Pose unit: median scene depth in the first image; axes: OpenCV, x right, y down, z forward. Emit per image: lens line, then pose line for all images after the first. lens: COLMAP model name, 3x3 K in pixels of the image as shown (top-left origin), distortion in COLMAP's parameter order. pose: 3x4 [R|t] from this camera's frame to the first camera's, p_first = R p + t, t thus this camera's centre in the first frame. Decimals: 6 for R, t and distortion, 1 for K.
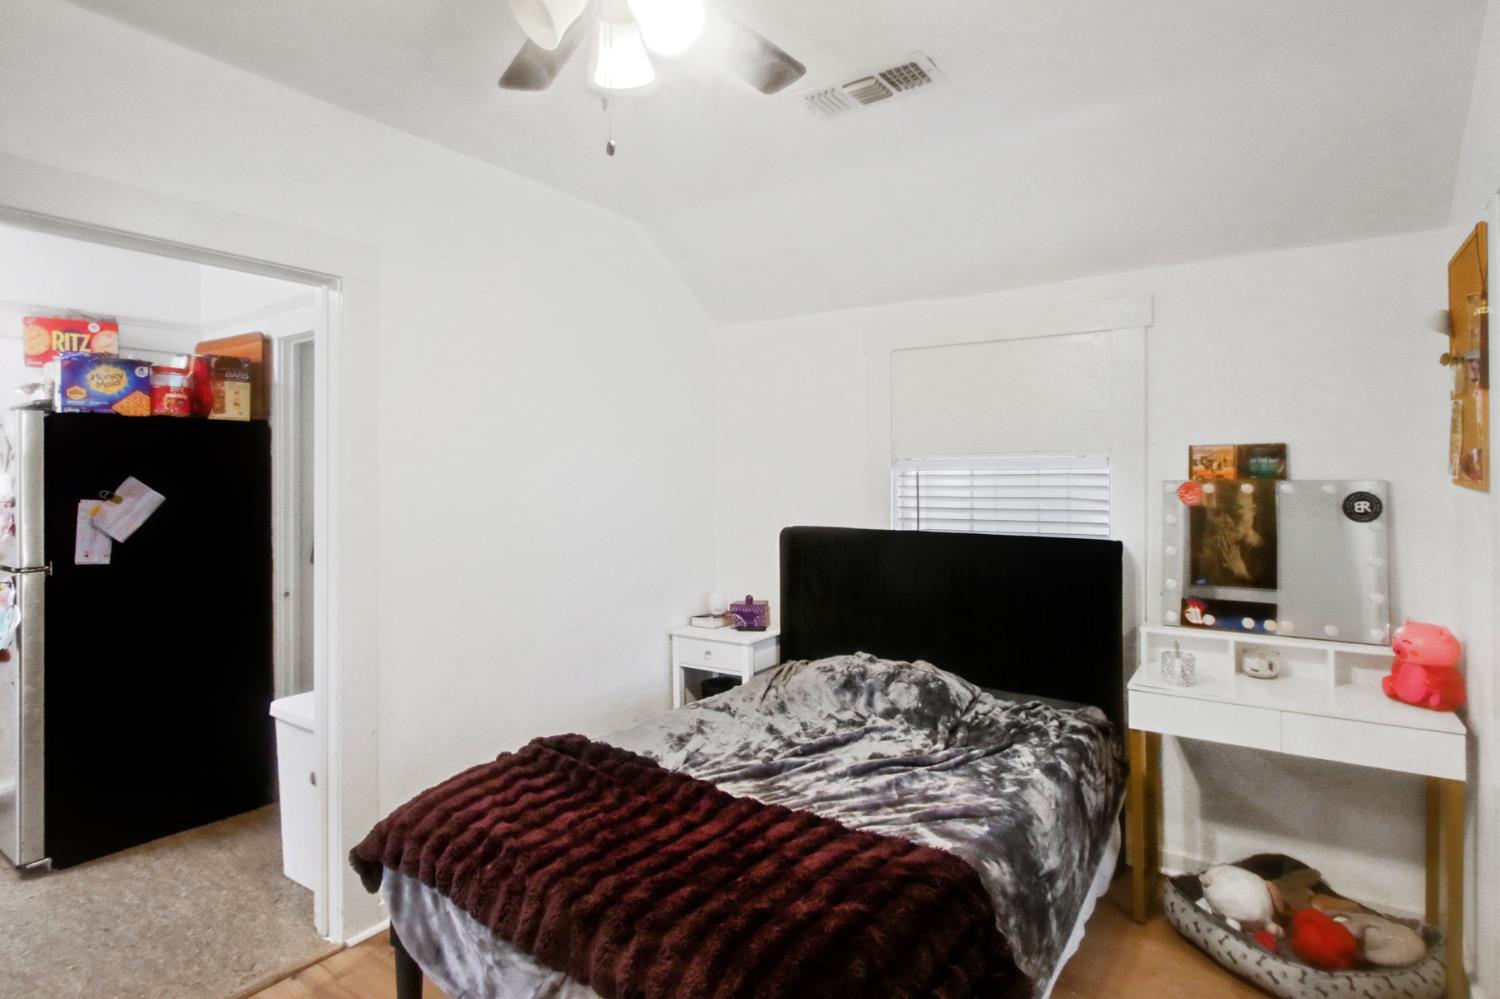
lens RADIAL K [[795.2, 0, 808.5], [0, 795.2, 460.9], [0, 0, 1]] dist [0.000795, -0.001147]
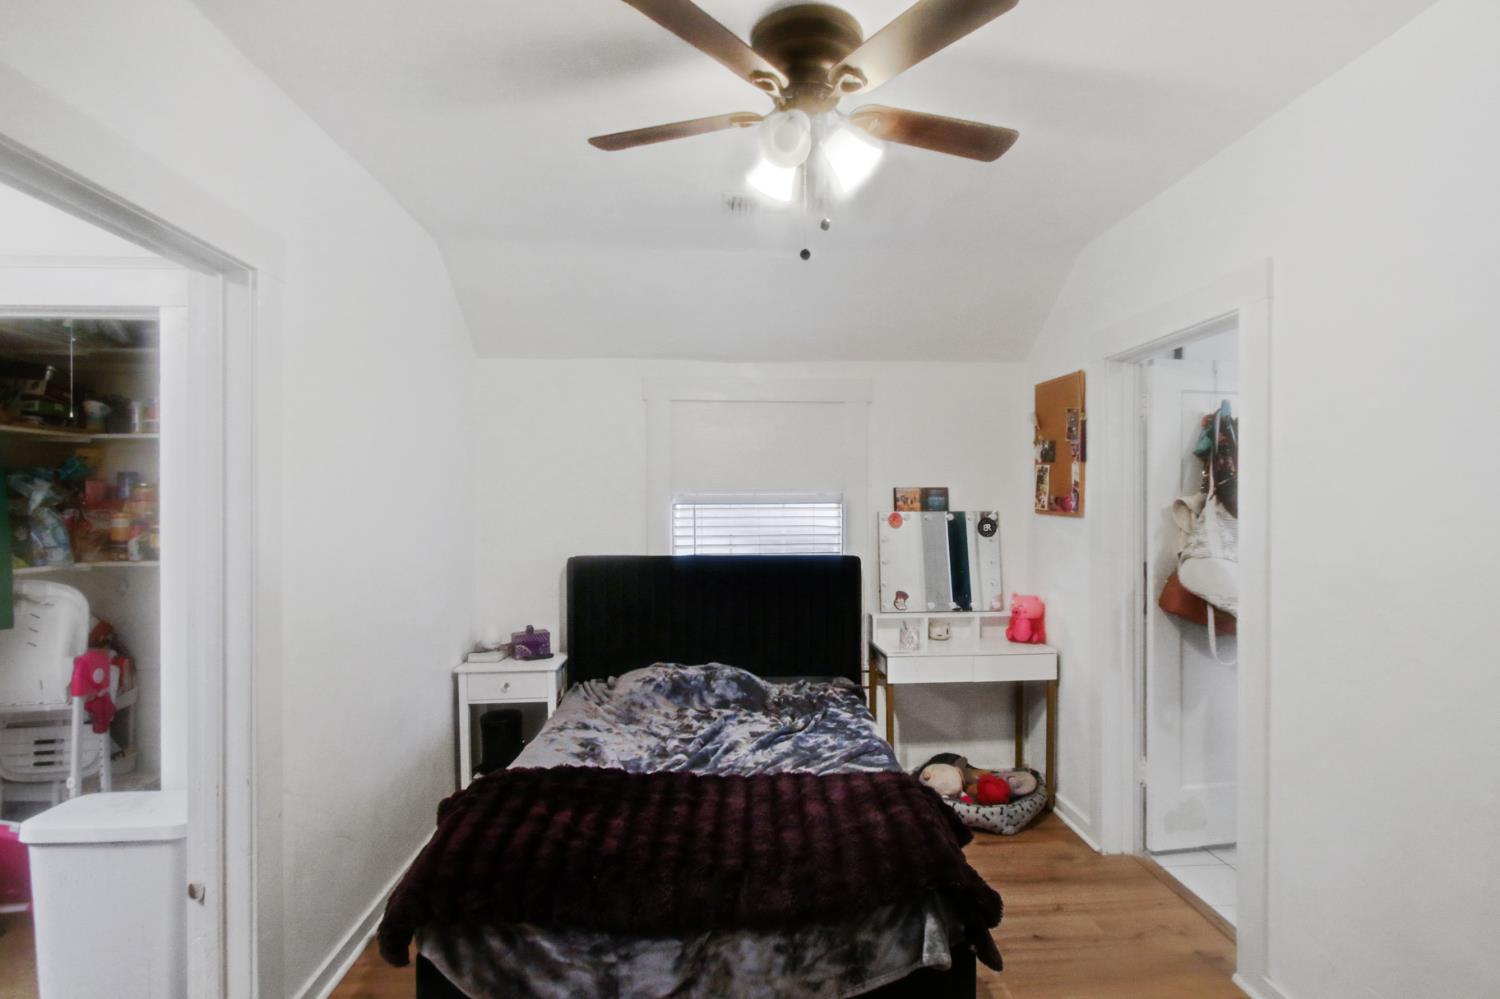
lens RADIAL K [[795.2, 0, 760.3], [0, 795.2, 507.2], [0, 0, 1]] dist [0.000795, -0.001147]
pose [[0.773575, 0.002655, 0.633699, -0.710377], [-0.012609, 0.999858, 0.011204, 0.003546], [-0.633579, -0.016658, 0.773499, 0.040940]]
